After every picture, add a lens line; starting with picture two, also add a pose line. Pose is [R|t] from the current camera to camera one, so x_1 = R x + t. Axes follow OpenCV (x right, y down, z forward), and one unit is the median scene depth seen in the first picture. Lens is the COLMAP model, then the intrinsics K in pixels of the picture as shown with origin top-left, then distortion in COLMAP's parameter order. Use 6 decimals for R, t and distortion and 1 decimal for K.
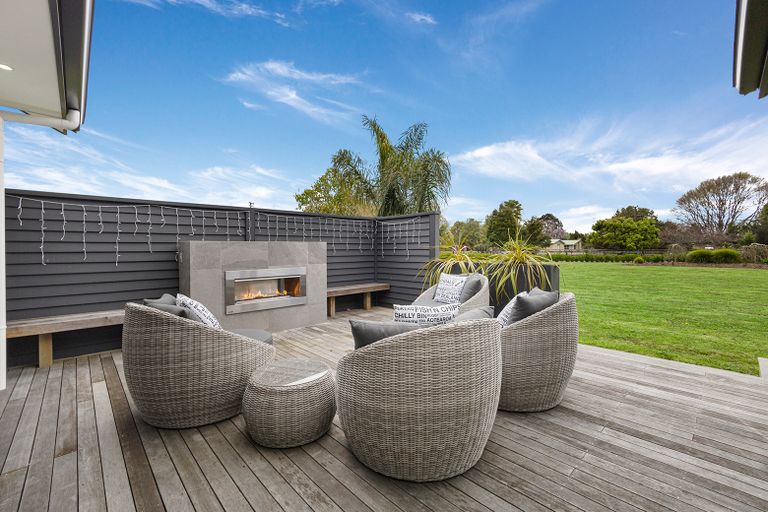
lens RADIAL K [[332.3, 0, 369.3], [0, 332.3, 248.1], [0, 0, 1]] dist [0.006208, -0.000927]
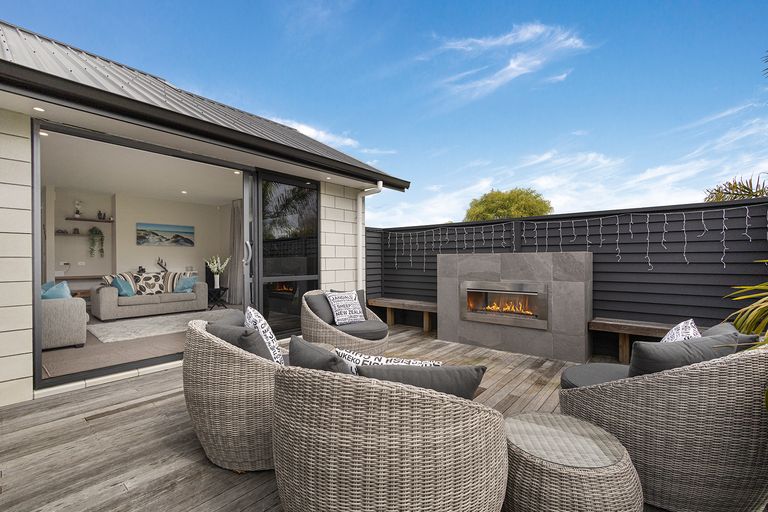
lens RADIAL K [[332.3, 0, 384.0], [0, 332.3, 259.2], [0, 0, 1]] dist [0.006208, -0.000927]
pose [[0.141280, 0.002038, -0.989968, 0.537761], [-0.000079, 0.999998, 0.002047, -0.004266], [0.989970, -0.000211, 0.141280, 0.482511]]
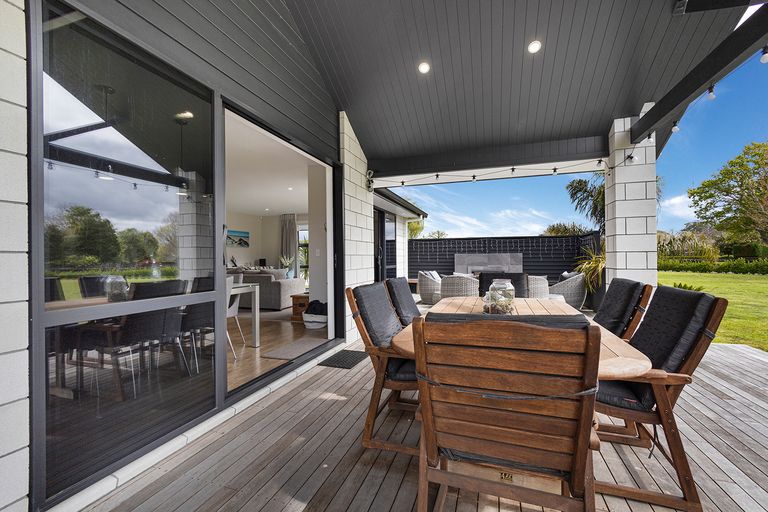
lens RADIAL K [[332.3, 0, 381.7], [0, 332.3, 256.3], [0, 0, 1]] dist [0.006208, -0.000927]
pose [[0.489428, 0.001970, -0.872042, 1.132788], [0.002273, 0.999991, 0.003534, -0.010272], [0.872041, -0.003712, 0.489419, -0.601609]]
